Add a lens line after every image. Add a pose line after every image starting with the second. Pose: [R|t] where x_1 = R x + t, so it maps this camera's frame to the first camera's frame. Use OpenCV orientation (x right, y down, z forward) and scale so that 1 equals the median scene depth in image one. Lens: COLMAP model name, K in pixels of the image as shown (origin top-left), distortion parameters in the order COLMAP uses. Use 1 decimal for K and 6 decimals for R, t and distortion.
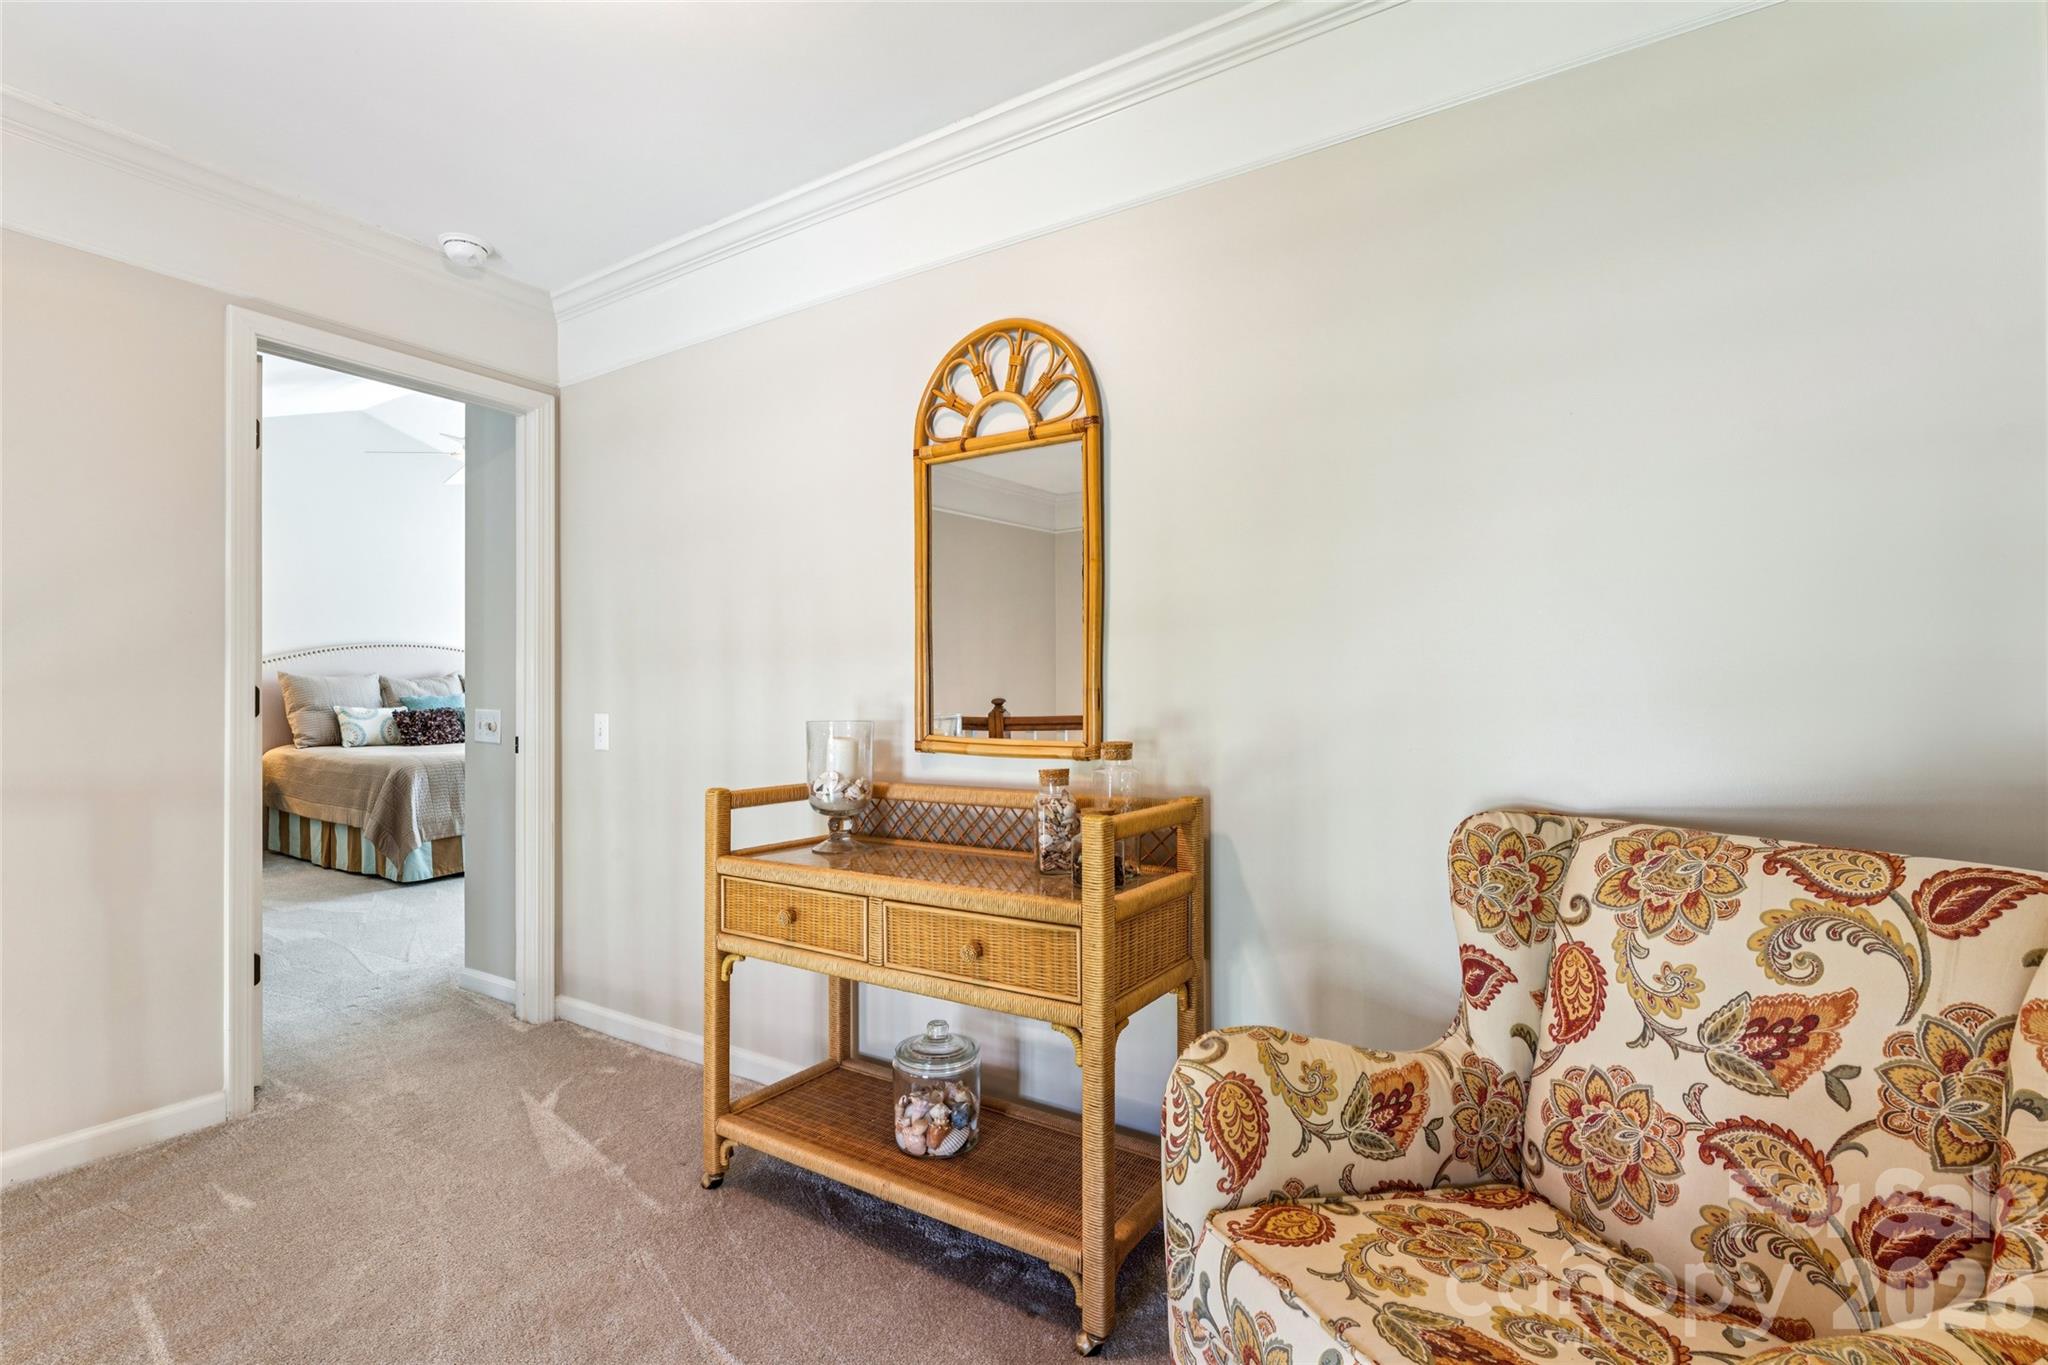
lens RADIAL K [[944.6, 0, 1030.8], [0, 944.6, 691.8], [0, 0, 1]] dist [-0.008518, 0.002675]
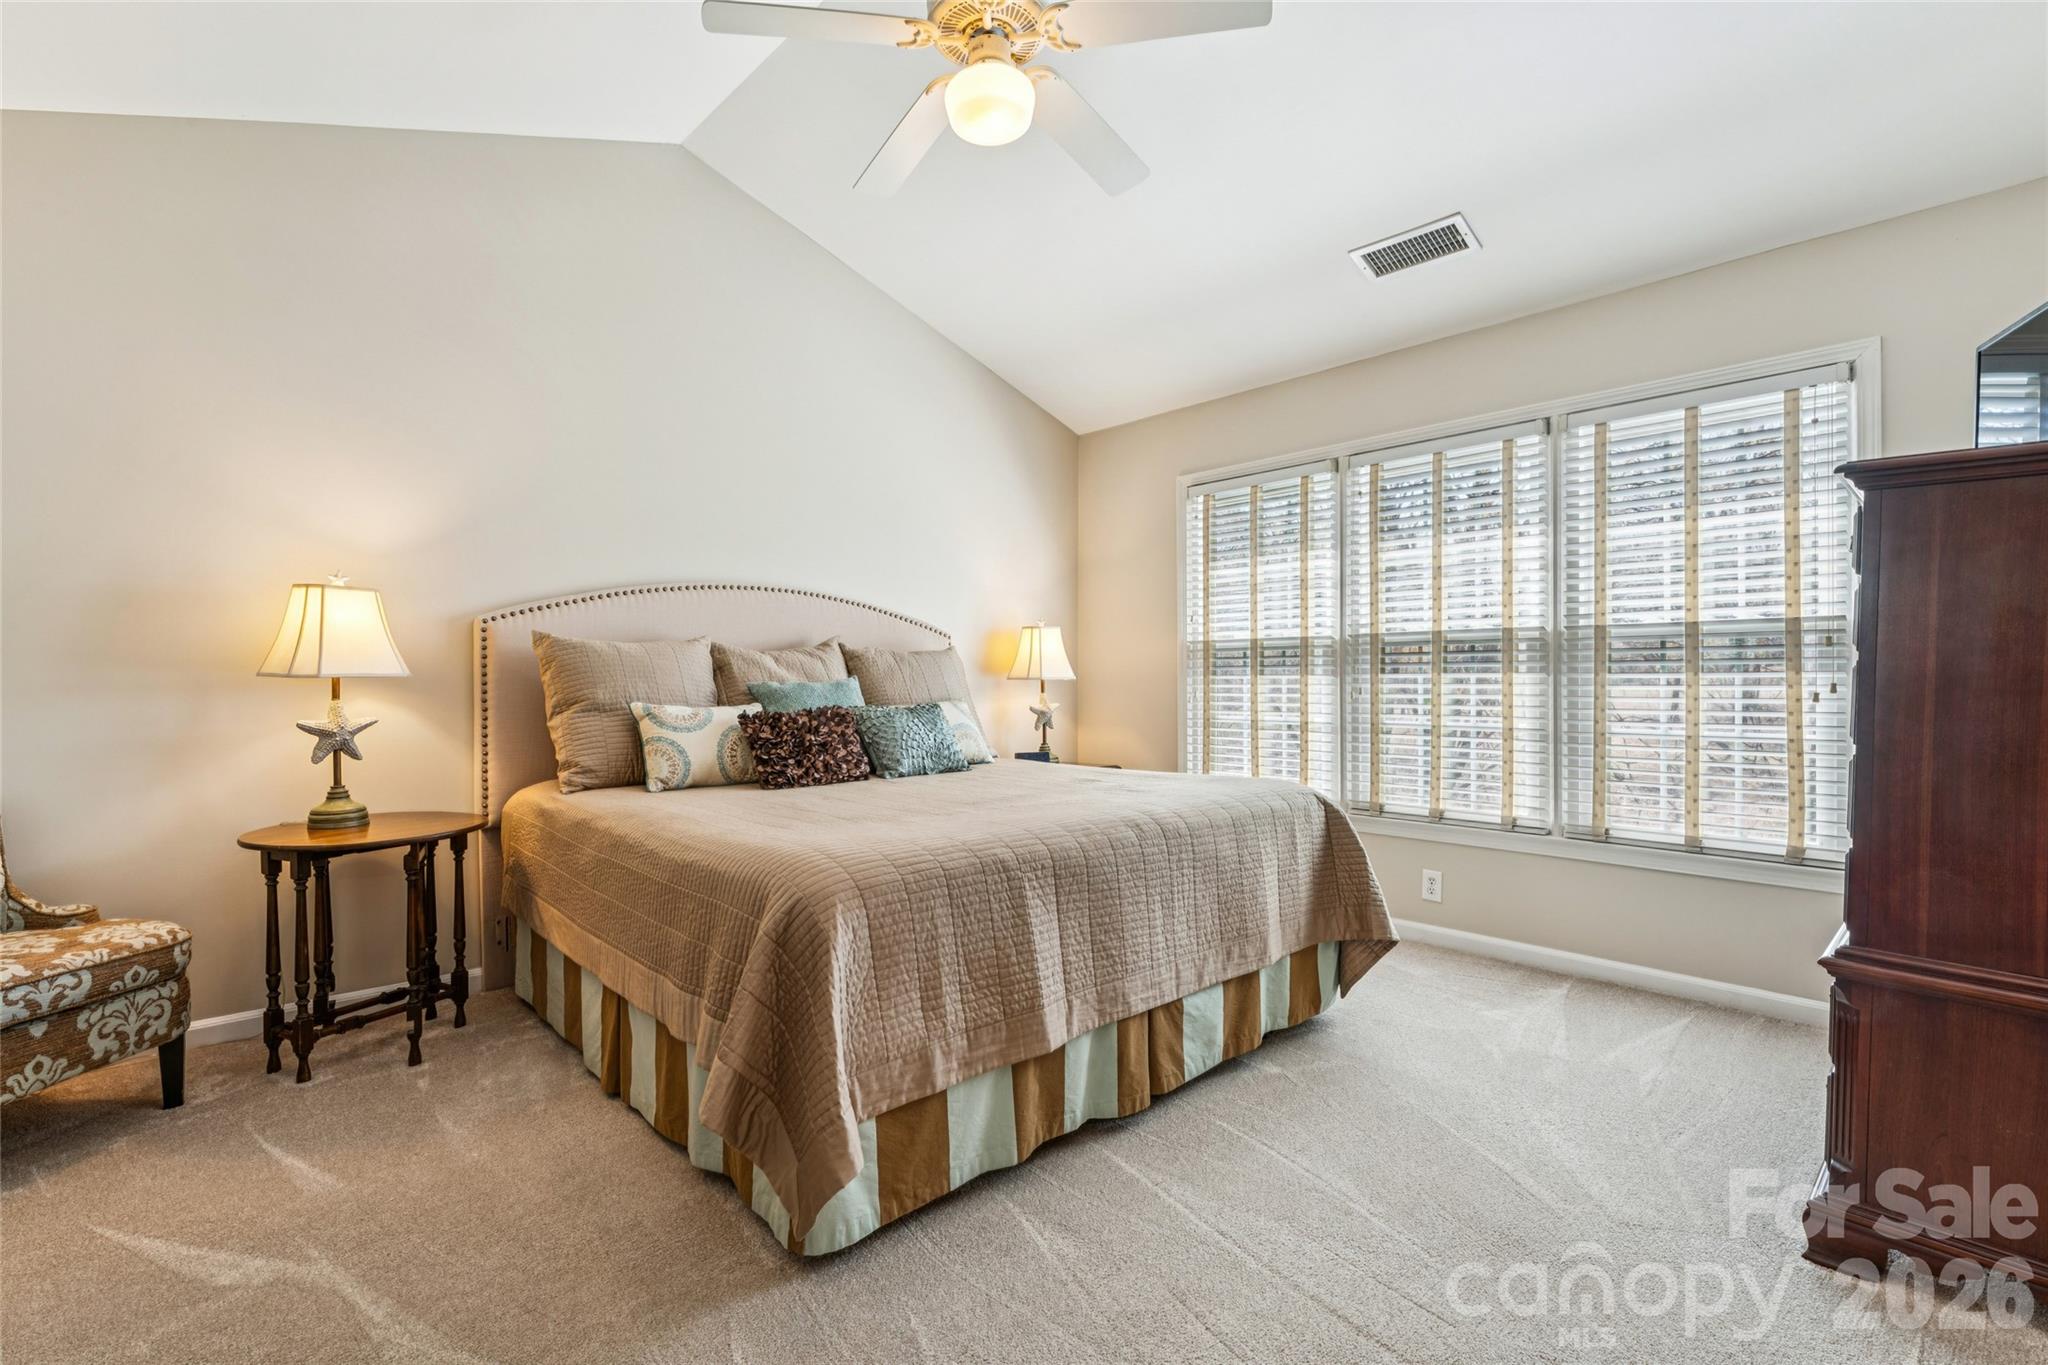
lens RADIAL K [[944.6, 0, 1017.8], [0, 944.6, 681.1], [0, 0, 1]] dist [-0.008518, 0.002675]
pose [[0.965608, -0.000350, -0.260003, -0.429654], [-0.000863, 0.999989, -0.004550, 0.006381], [0.260002, 0.004618, 0.965597, 0.592187]]
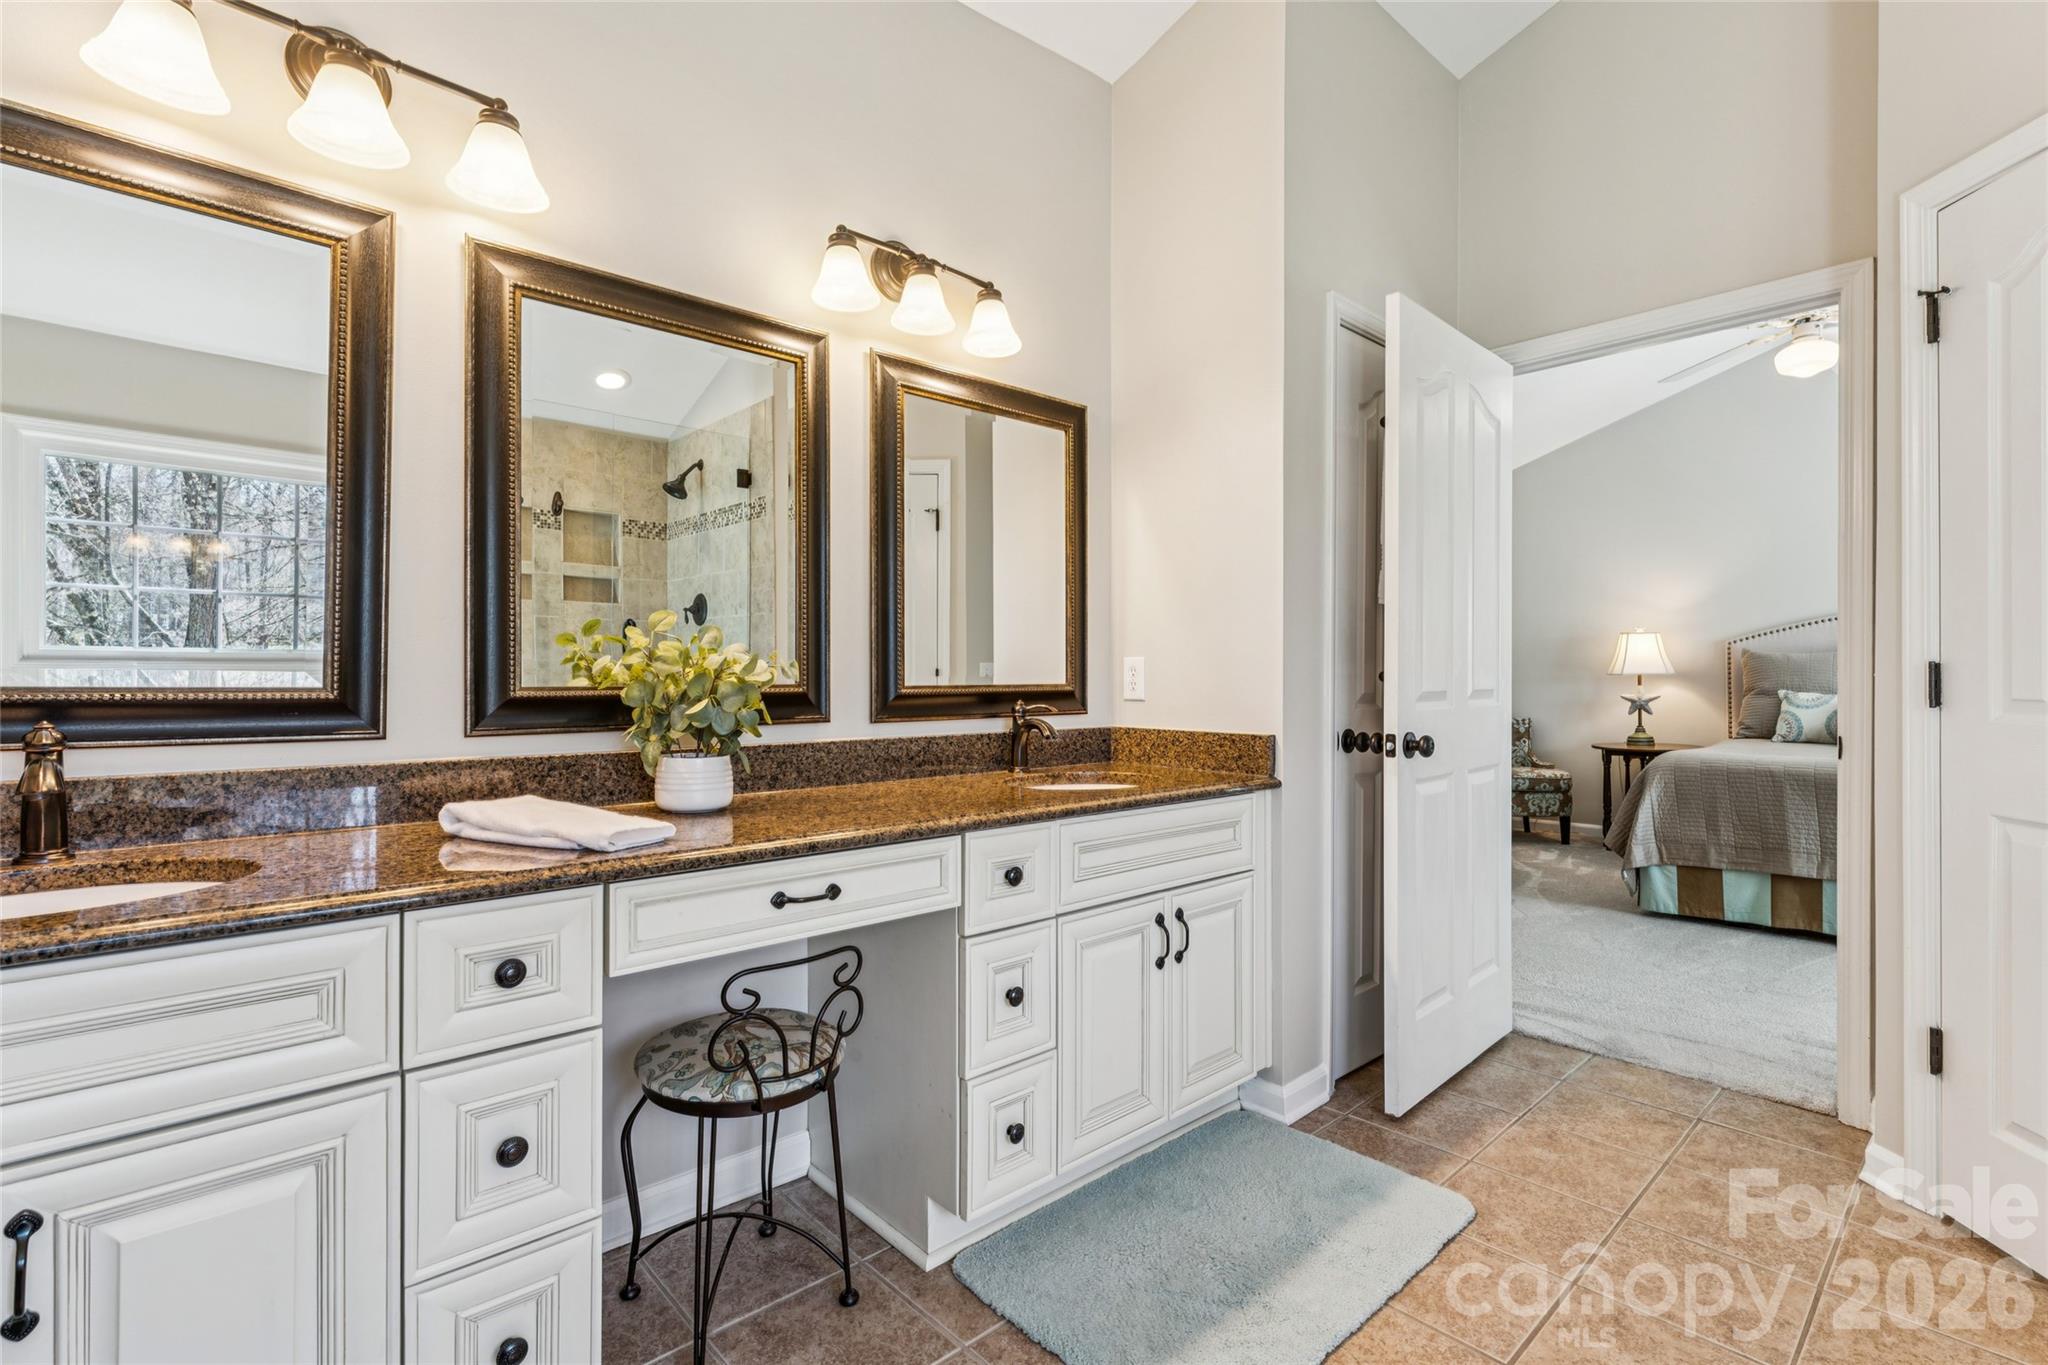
lens RADIAL K [[944.6, 0, 1021.9], [0, 944.6, 678.4], [0, 0, 1]] dist [-0.008518, 0.002675]
pose [[-0.259335, 0.006015, -0.965769, 0.206491], [-0.004173, 0.999964, 0.007348, 0.002027], [0.965778, 0.005936, -0.259301, 0.583199]]
